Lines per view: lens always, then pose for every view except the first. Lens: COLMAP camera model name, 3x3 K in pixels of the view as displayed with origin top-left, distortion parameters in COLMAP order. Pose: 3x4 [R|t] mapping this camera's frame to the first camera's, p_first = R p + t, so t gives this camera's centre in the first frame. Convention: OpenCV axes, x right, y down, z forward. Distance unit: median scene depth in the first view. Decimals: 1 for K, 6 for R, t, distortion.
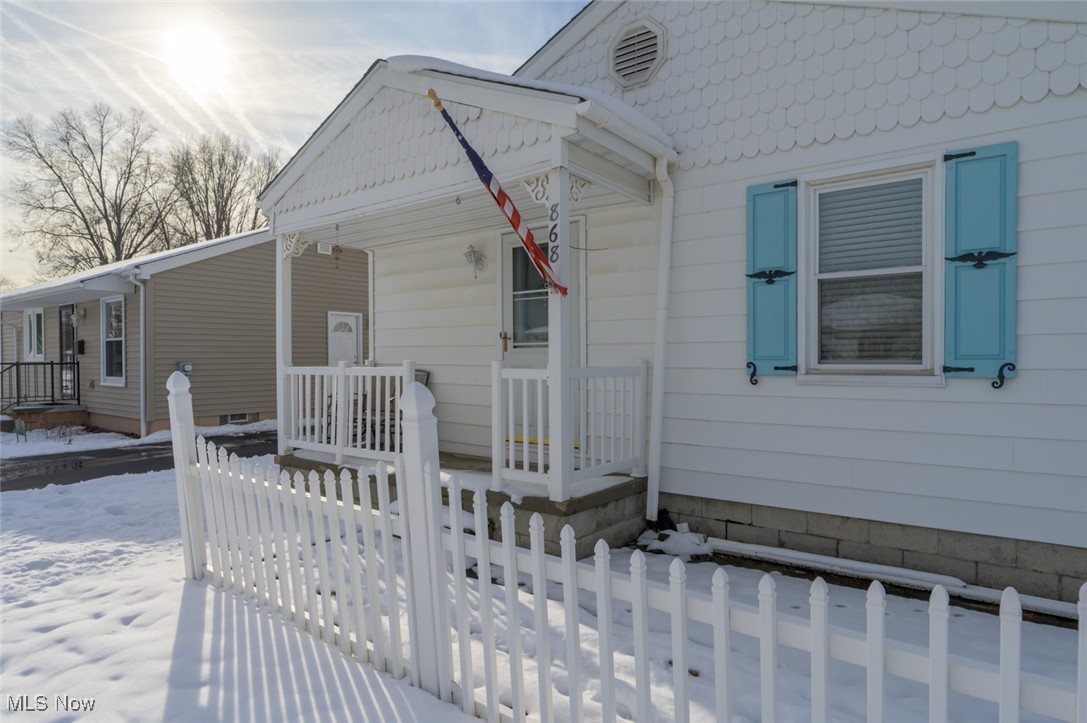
lens RADIAL K [[627.8, 0, 543.5], [0, 627.8, 361.5], [0, 0, 1]] dist [-0.002840, 0.000549]
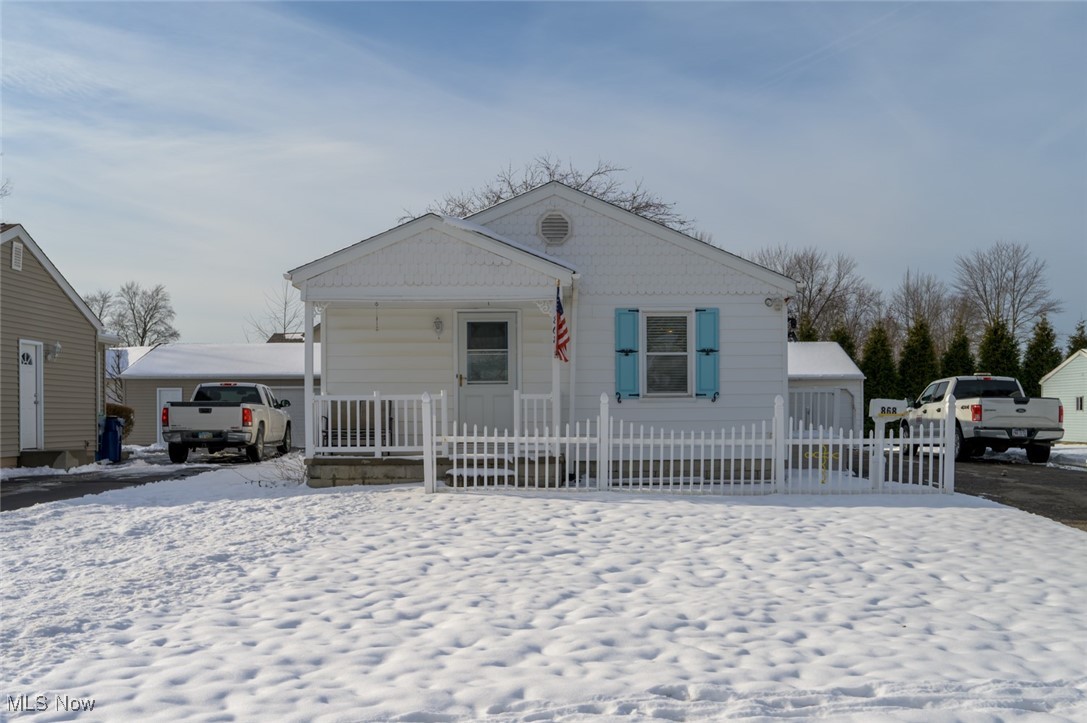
lens RADIAL K [[1102.0, 0, 546.9], [0, 1102.0, 411.0], [0, 0, 1]] dist [-0.012310, -0.007948]
pose [[0.794772, 0.000543, 0.606907, -0.759775], [0.005273, 0.999956, -0.007800, 0.032962], [-0.606885, 0.009399, 0.794734, -0.647241]]
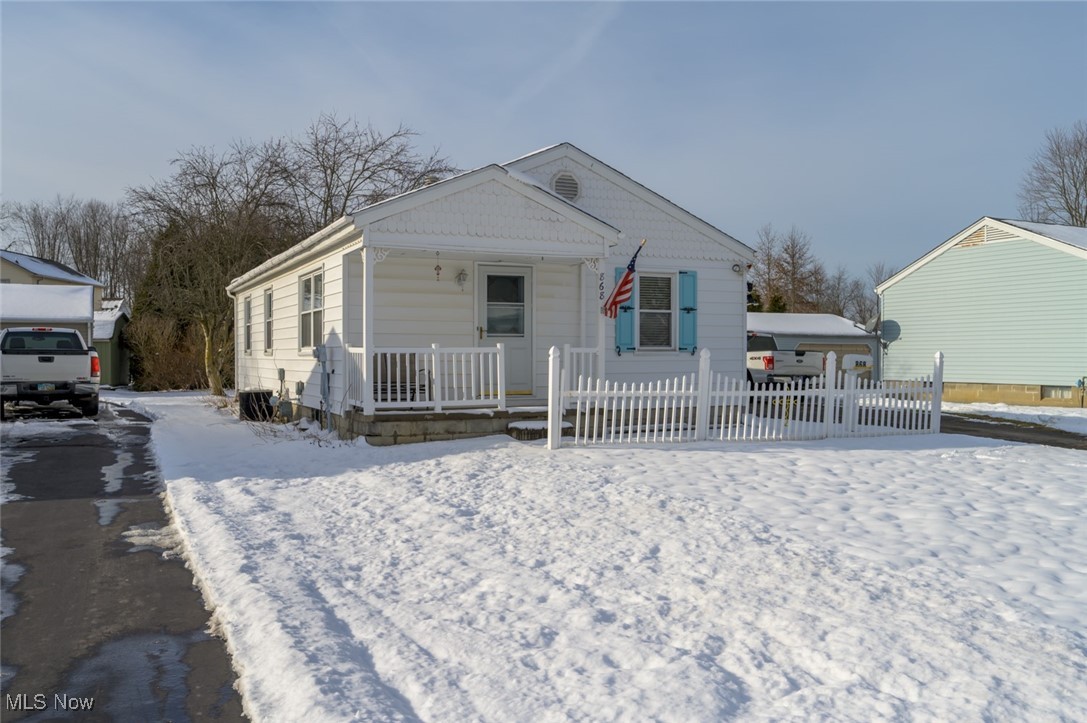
lens RADIAL K [[958.2, 0, 528.0], [0, 958.2, 356.8], [0, 0, 1]] dist [-0.006367, -0.001367]
pose [[0.459535, 0.001320, 0.888159, -1.040944], [0.003698, 0.999987, -0.003400, 0.018198], [-0.888152, 0.004847, 0.459525, -0.106059]]
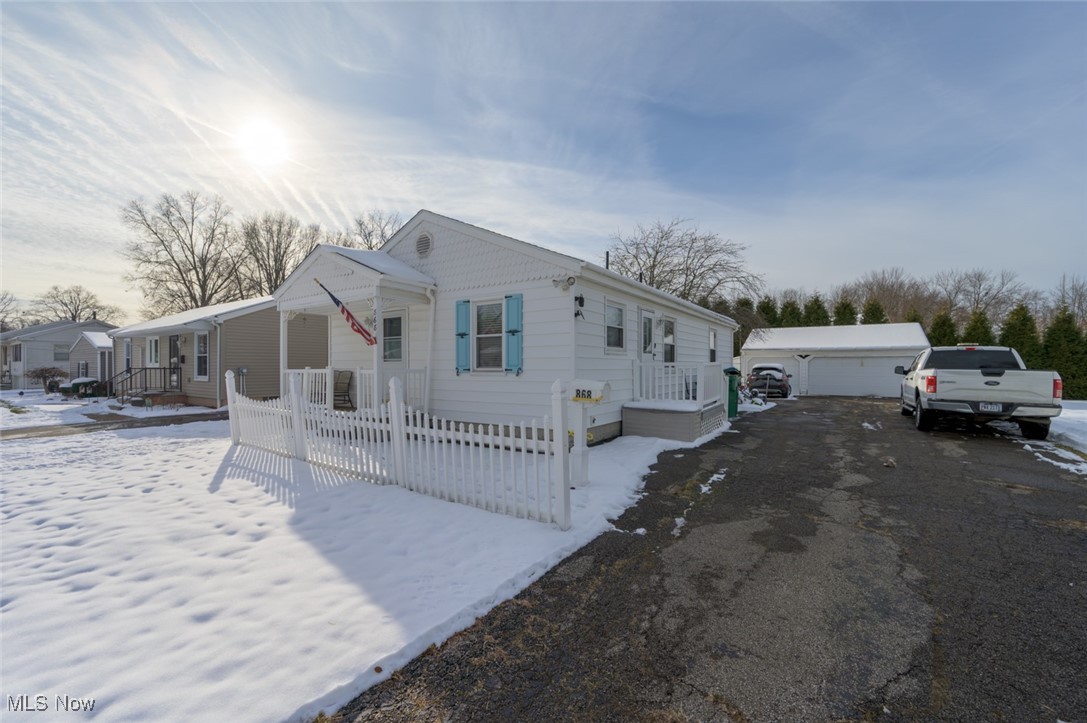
lens RADIAL K [[439.8, 0, 543.5], [0, 439.8, 361.5], [0, 0, 1]] dist [-0.000398, 0.000045]
pose [[0.997941, 0.002595, 0.064091, 0.208401], [-0.001574, 0.999871, -0.015979, 0.001795], [-0.064124, 0.015845, 0.997816, -0.316662]]
